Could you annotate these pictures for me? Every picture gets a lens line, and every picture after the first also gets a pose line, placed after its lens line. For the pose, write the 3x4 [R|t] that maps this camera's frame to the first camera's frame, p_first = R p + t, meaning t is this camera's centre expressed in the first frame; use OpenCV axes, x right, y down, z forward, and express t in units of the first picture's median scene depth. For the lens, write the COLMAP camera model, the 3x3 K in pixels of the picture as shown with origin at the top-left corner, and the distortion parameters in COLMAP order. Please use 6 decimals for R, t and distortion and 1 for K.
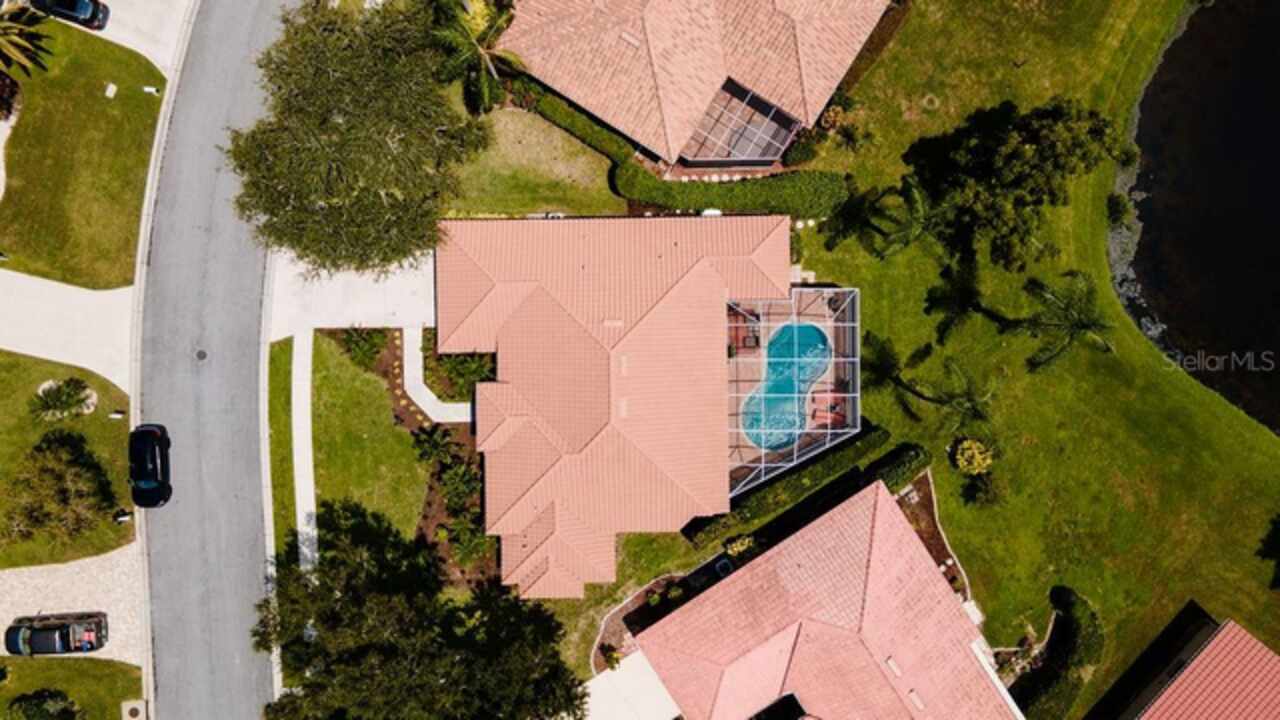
lens RADIAL K [[942.4, 0, 639.6], [0, 942.4, 359.2], [0, 0, 1]] dist [0.031895, 0.029183]
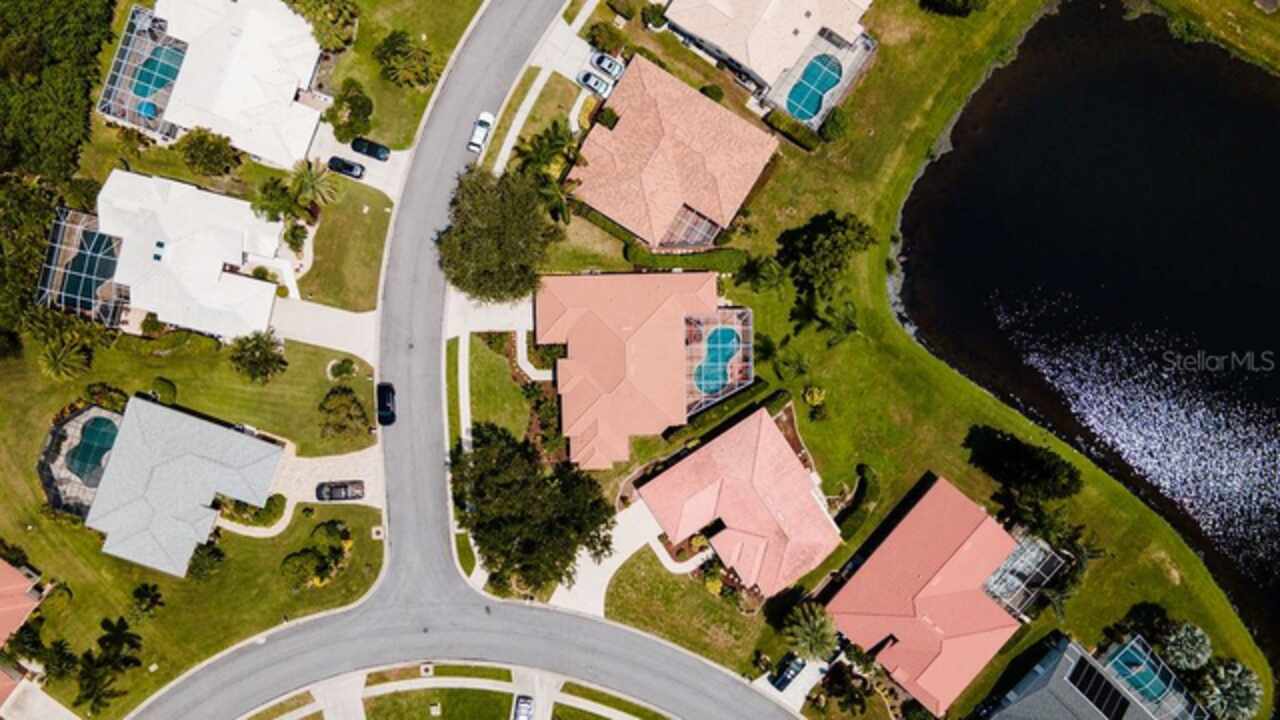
lens RADIAL K [[942.4, 0, 642.4], [0, 942.4, 357.6], [0, 0, 1]] dist [0.031895, 0.029183]
pose [[0.999962, -0.007367, 0.004573, -0.004689], [0.007377, 0.999971, -0.002023, 0.026078], [-0.004558, 0.002057, 0.999987, -0.909917]]
